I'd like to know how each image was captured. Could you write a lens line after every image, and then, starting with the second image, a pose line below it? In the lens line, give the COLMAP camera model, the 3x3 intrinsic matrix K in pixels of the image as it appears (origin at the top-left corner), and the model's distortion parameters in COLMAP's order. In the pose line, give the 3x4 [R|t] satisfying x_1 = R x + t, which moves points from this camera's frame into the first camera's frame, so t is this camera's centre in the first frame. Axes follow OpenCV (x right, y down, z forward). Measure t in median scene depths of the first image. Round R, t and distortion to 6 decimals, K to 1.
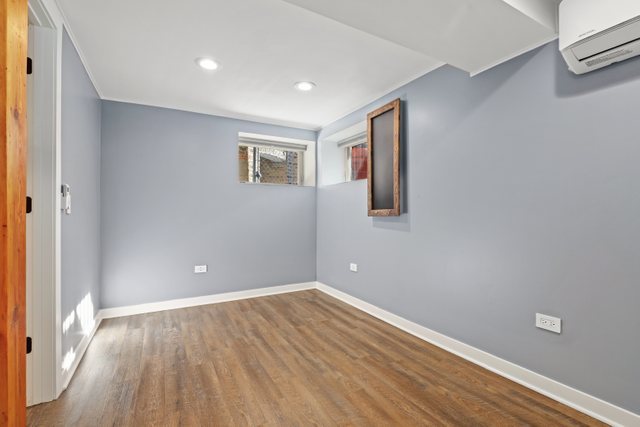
lens RADIAL K [[294.8, 0, 324.9], [0, 294.8, 216.5], [0, 0, 1]] dist [-0.017933, 0.004895]
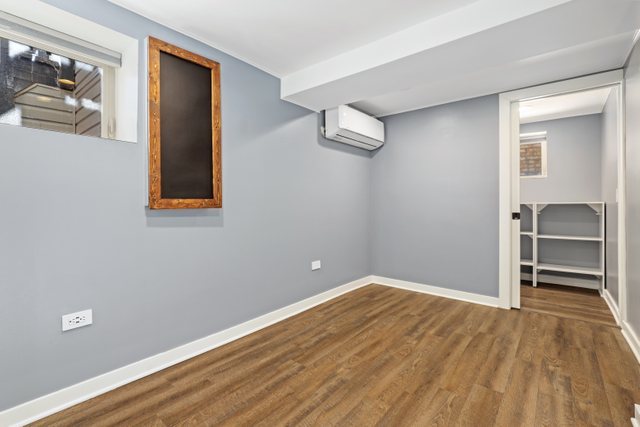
lens RADIAL K [[294.8, 0, 325.8], [0, 294.8, 207.1], [0, 0, 1]] dist [-0.017933, 0.004895]
pose [[-0.376582, -0.000821, 0.926383, -0.739360], [0.009353, 0.999945, 0.004688, -0.006269], [-0.926336, 0.010430, -0.376554, 1.250551]]
